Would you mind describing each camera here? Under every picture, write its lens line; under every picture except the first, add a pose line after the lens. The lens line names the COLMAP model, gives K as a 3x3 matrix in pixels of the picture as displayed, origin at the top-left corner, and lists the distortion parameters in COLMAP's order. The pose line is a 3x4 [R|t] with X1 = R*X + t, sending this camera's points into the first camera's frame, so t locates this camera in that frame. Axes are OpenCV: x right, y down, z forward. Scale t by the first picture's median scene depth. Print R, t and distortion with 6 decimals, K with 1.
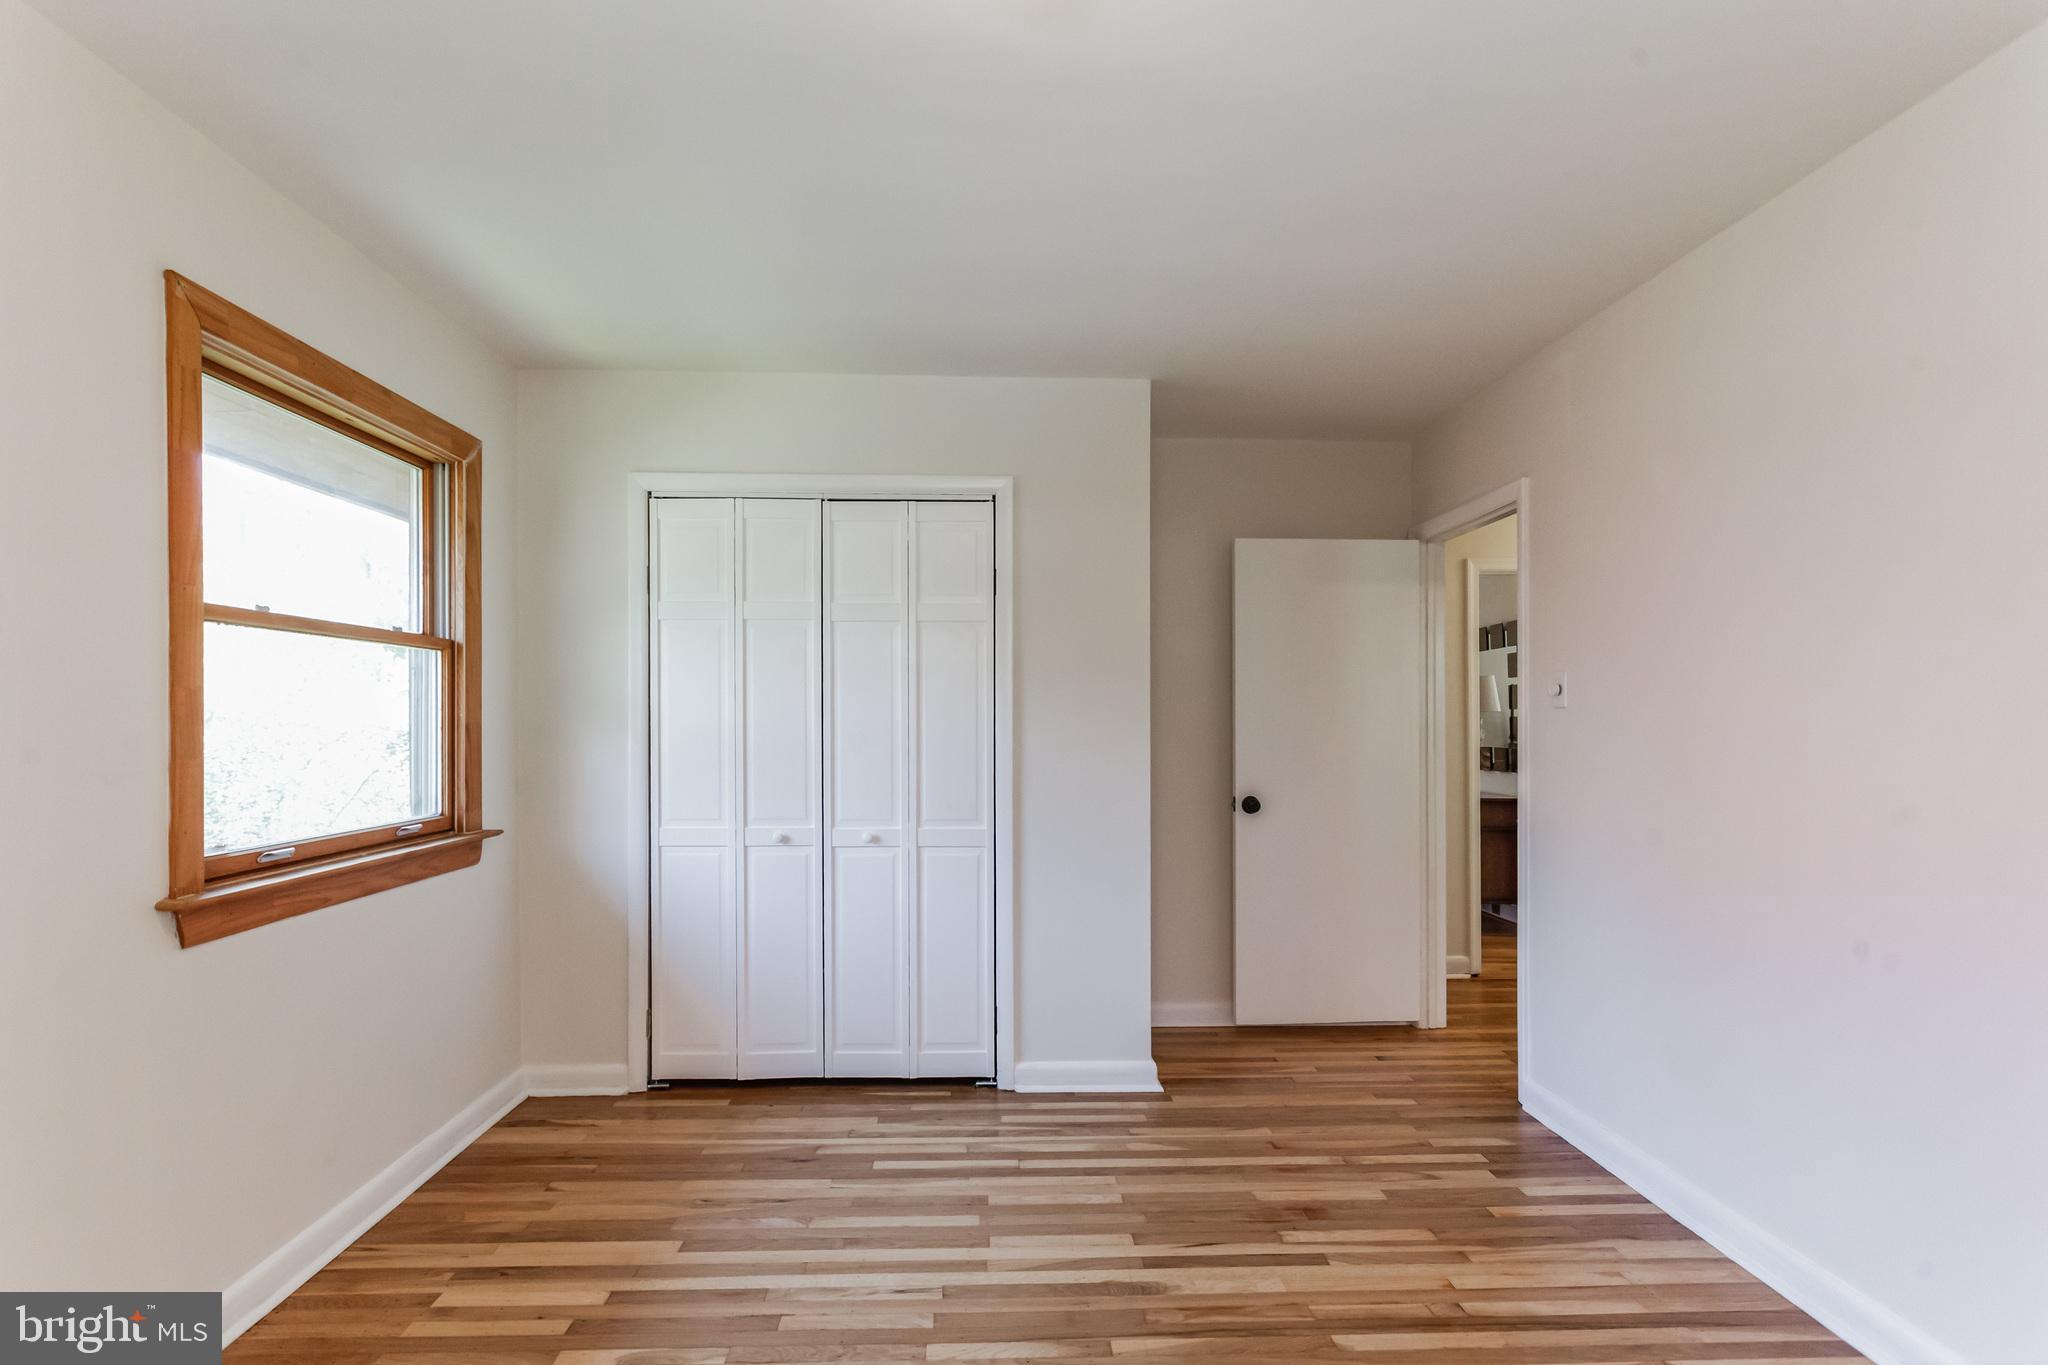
lens RADIAL K [[977.1, 0, 1015.7], [0, 977.1, 714.7], [0, 0, 1]] dist [-0.002398, 0.010450]
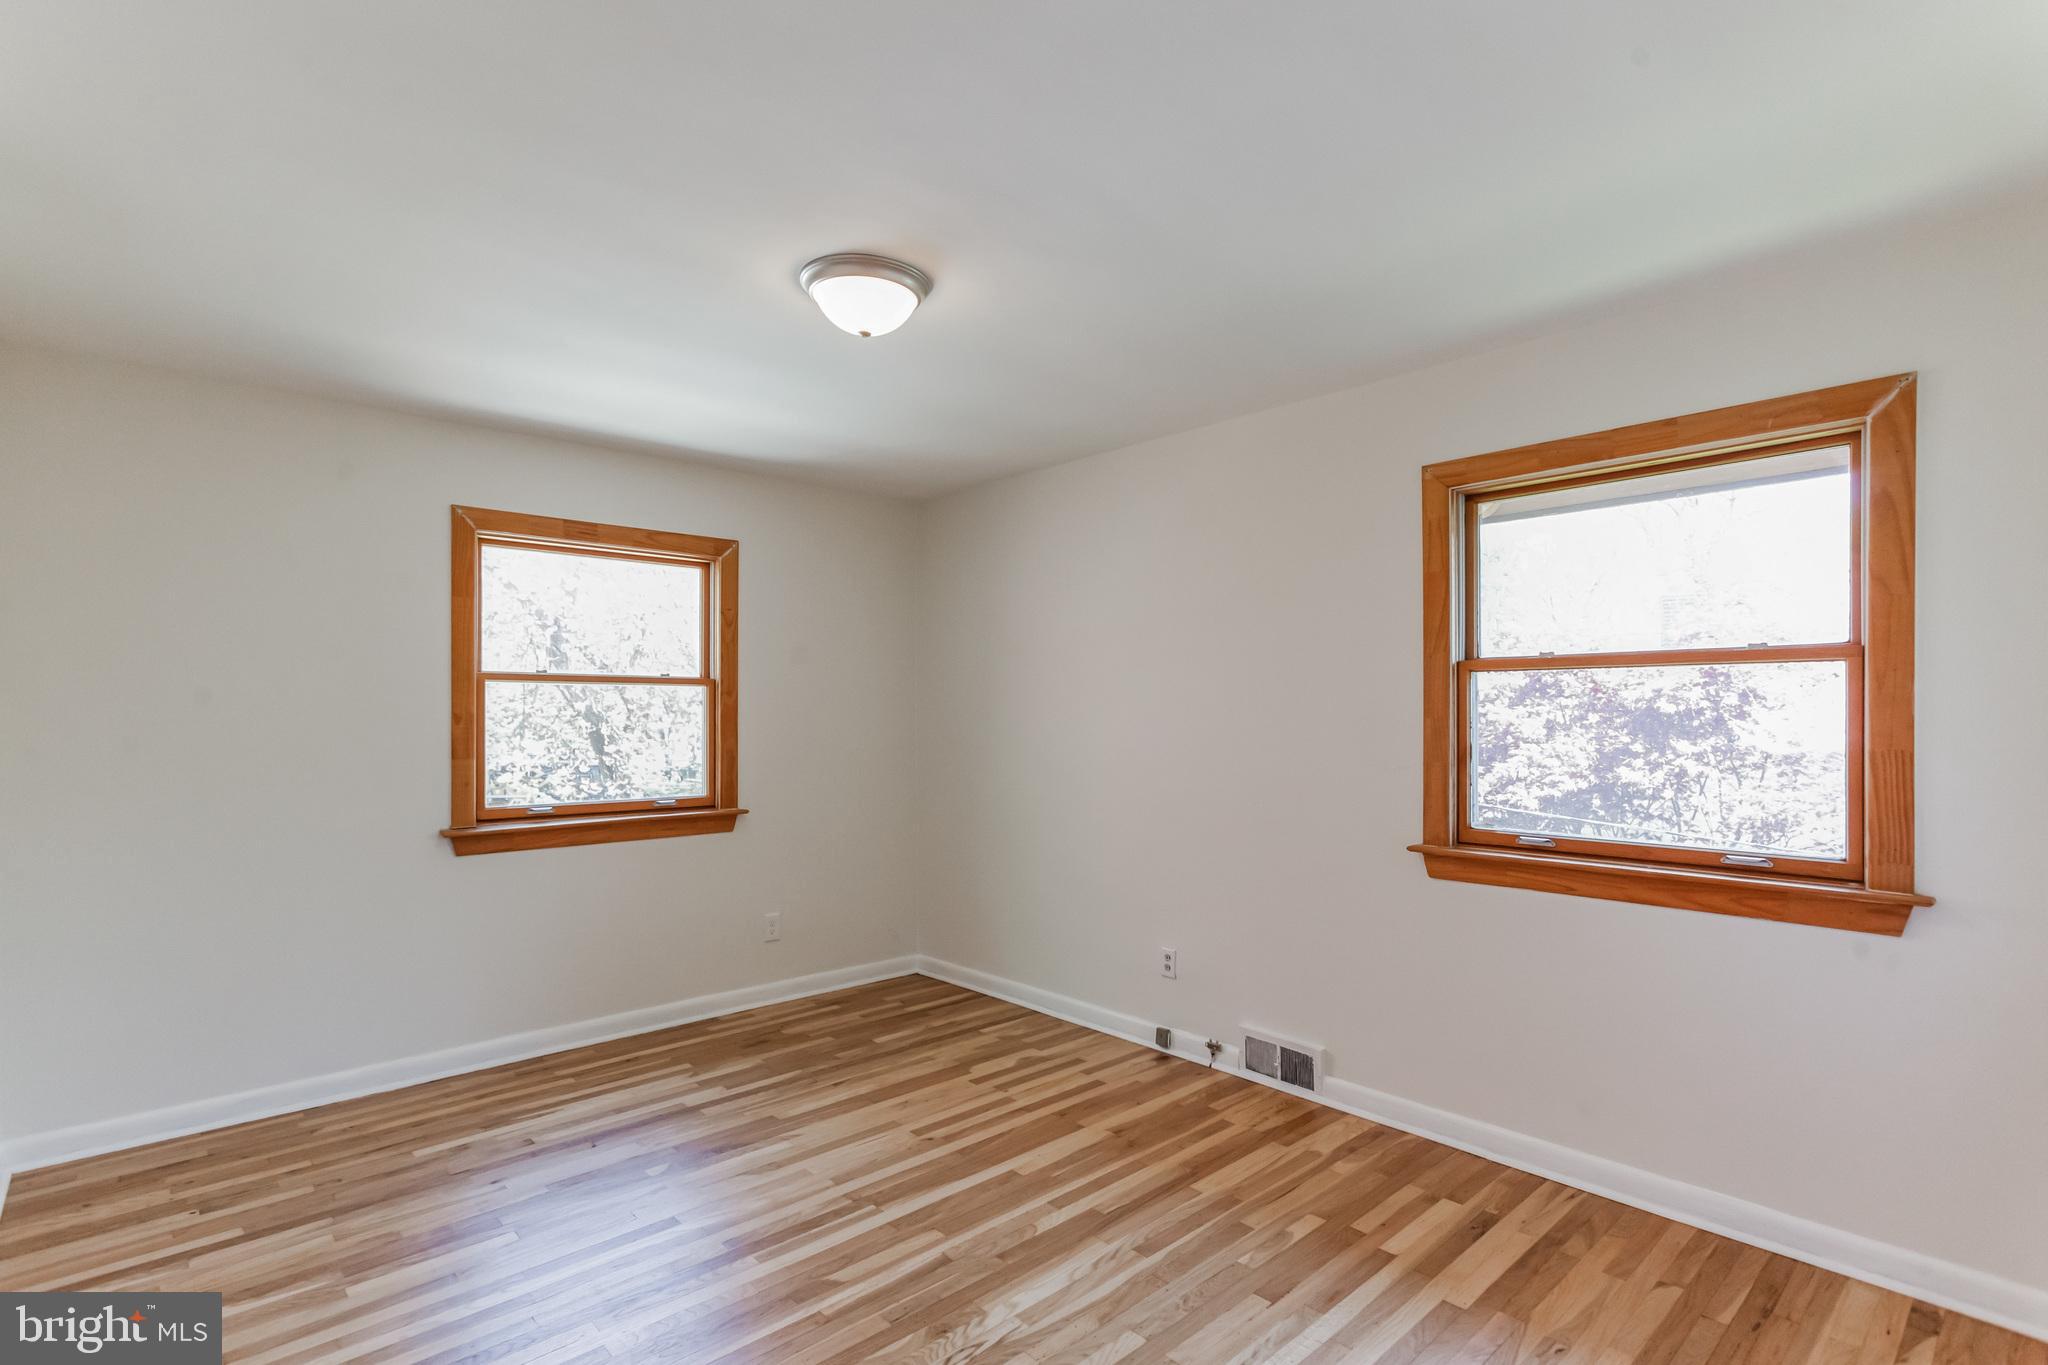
lens RADIAL K [[977.1, 0, 1015.7], [0, 977.1, 714.7], [0, 0, 1]] dist [-0.002398, 0.010450]
pose [[-0.757758, 0.001759, -0.652534, 0.606342], [0.002511, 0.999997, -0.000221, -0.027881], [0.652531, -0.001806, -0.757760, 1.468505]]
